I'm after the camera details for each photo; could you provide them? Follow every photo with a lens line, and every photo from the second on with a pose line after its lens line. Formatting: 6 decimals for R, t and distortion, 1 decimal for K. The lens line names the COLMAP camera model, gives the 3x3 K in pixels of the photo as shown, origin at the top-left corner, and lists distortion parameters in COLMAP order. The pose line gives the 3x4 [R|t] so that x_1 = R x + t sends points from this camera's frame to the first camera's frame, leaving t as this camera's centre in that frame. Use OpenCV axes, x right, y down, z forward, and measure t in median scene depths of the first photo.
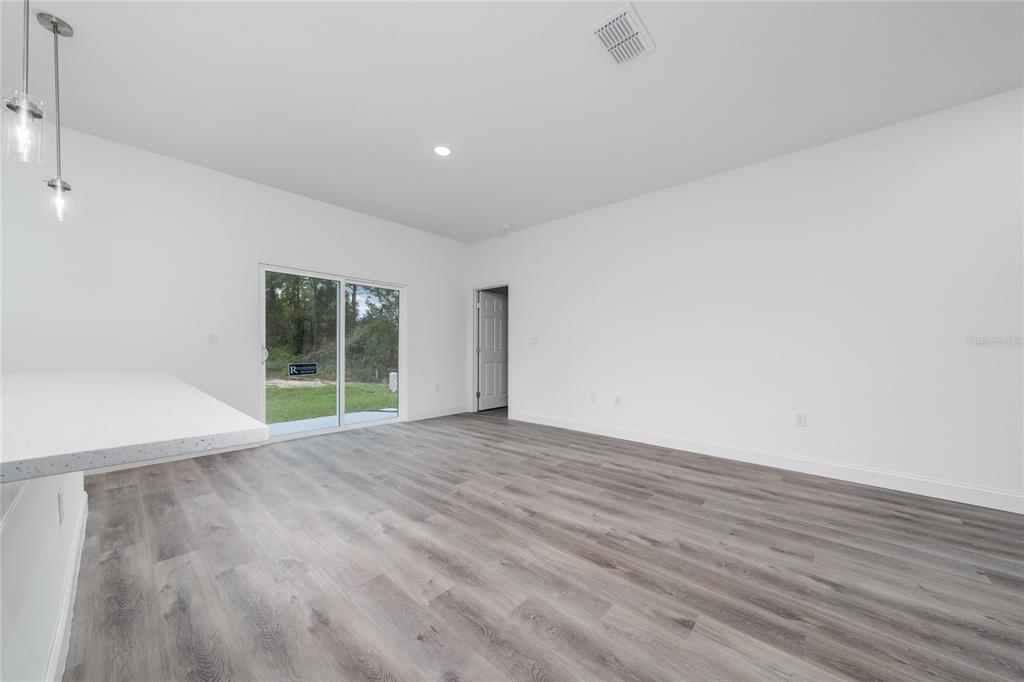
lens RADIAL K [[354.6, 0, 516.6], [0, 354.6, 346.9], [0, 0, 1]] dist [0.000471, 0.000037]
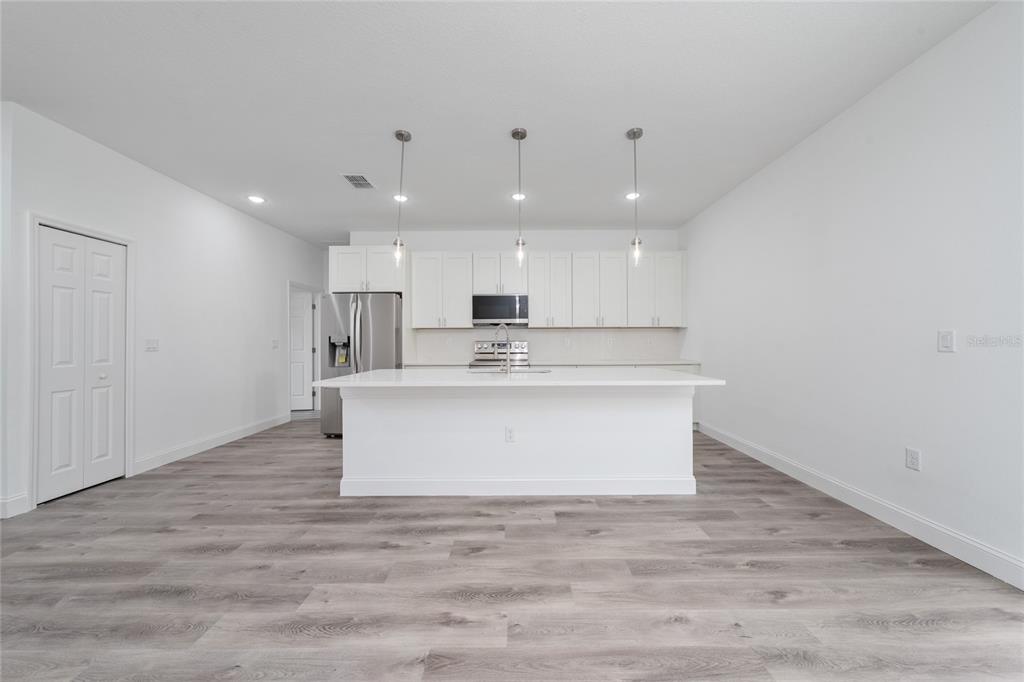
lens RADIAL K [[350.1, 0, 518.0], [0, 350.1, 339.1], [0, 0, 1]] dist [-0.000720, 0.000114]
pose [[-0.748559, -0.008114, -0.663018, 0.006416], [0.003355, 0.999866, -0.016024, -0.031409], [0.663059, -0.014219, -0.748432, 1.297391]]
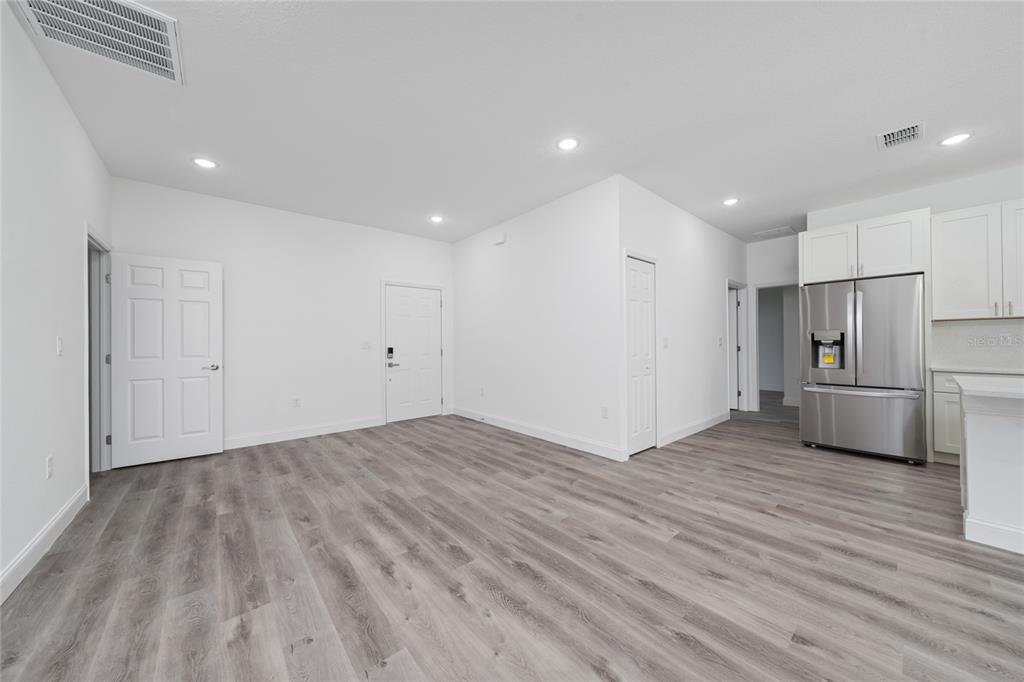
lens RADIAL K [[351.8, 0, 512.0], [0, 351.8, 341.0], [0, 0, 1]] dist [-0.000106, 0.000122]
pose [[-0.990666, 0.001093, 0.136306, 0.604721], [-0.000218, 0.999954, -0.009603, -0.027243], [-0.136310, -0.009543, -0.990620, 1.106161]]
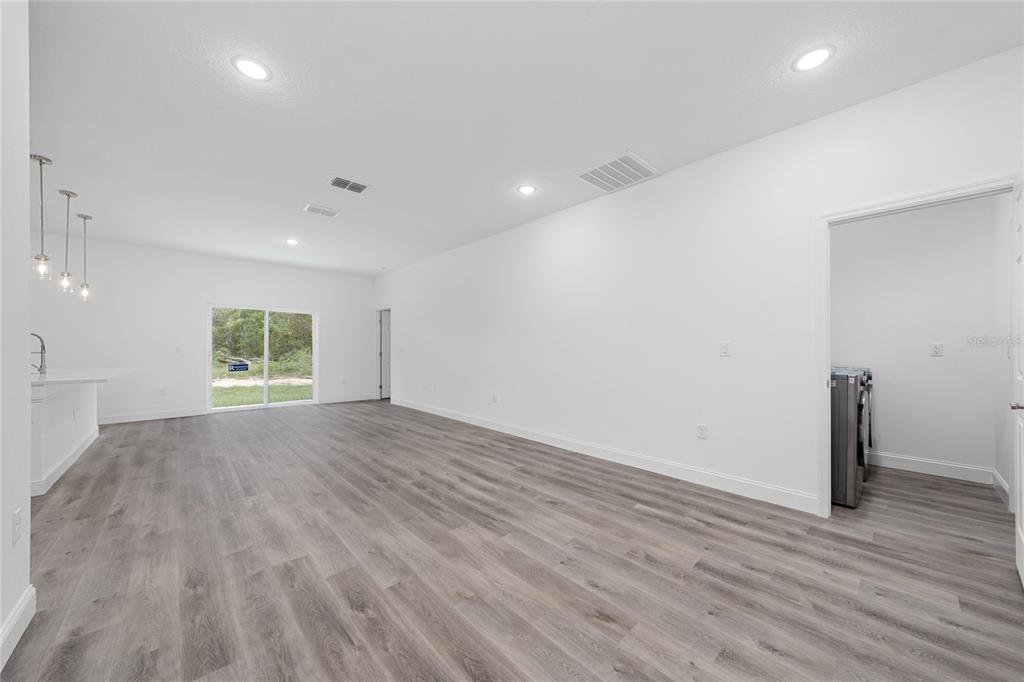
lens RADIAL K [[360.5, 0, 512.0], [0, 360.5, 341.0], [0, 0, 1]] dist [0.000544, 0.000049]
pose [[0.994987, -0.007859, -0.099695, 1.233432], [0.006184, 0.999835, -0.017093, -0.031278], [0.099813, 0.016391, 0.994871, -0.756155]]
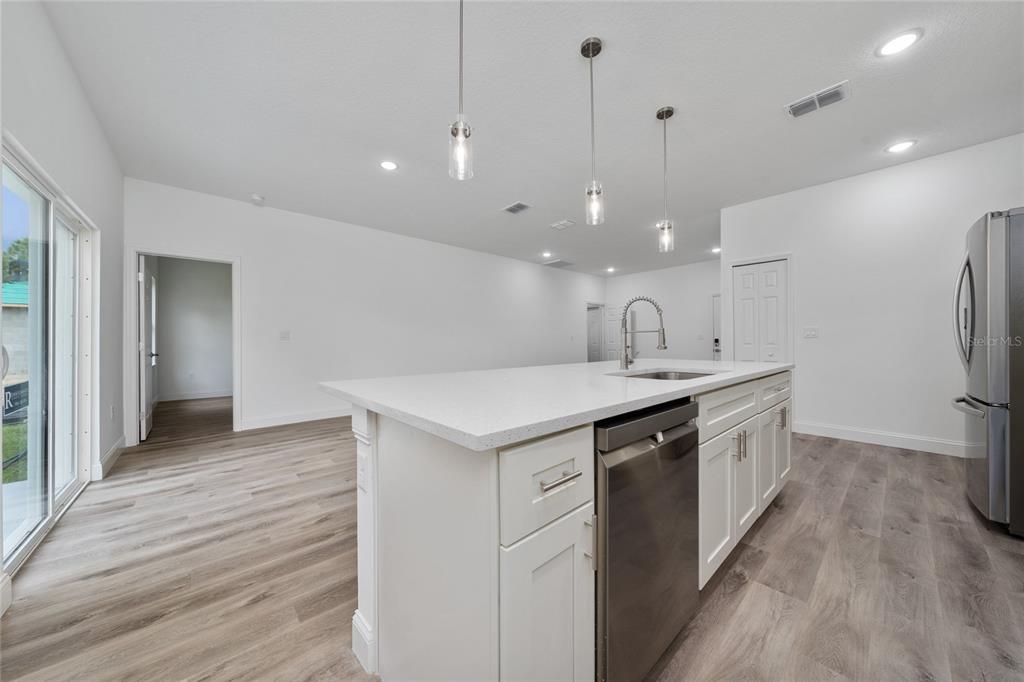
lens RADIAL K [[351.8, 0, 512.0], [0, 351.8, 341.0], [0, 0, 1]] dist [-0.000106, 0.000122]
pose [[0.119038, -0.006629, 0.992868, -1.496741], [-0.001649, 0.999975, 0.006874, -0.009040], [-0.992888, -0.002455, 0.119024, 0.607569]]
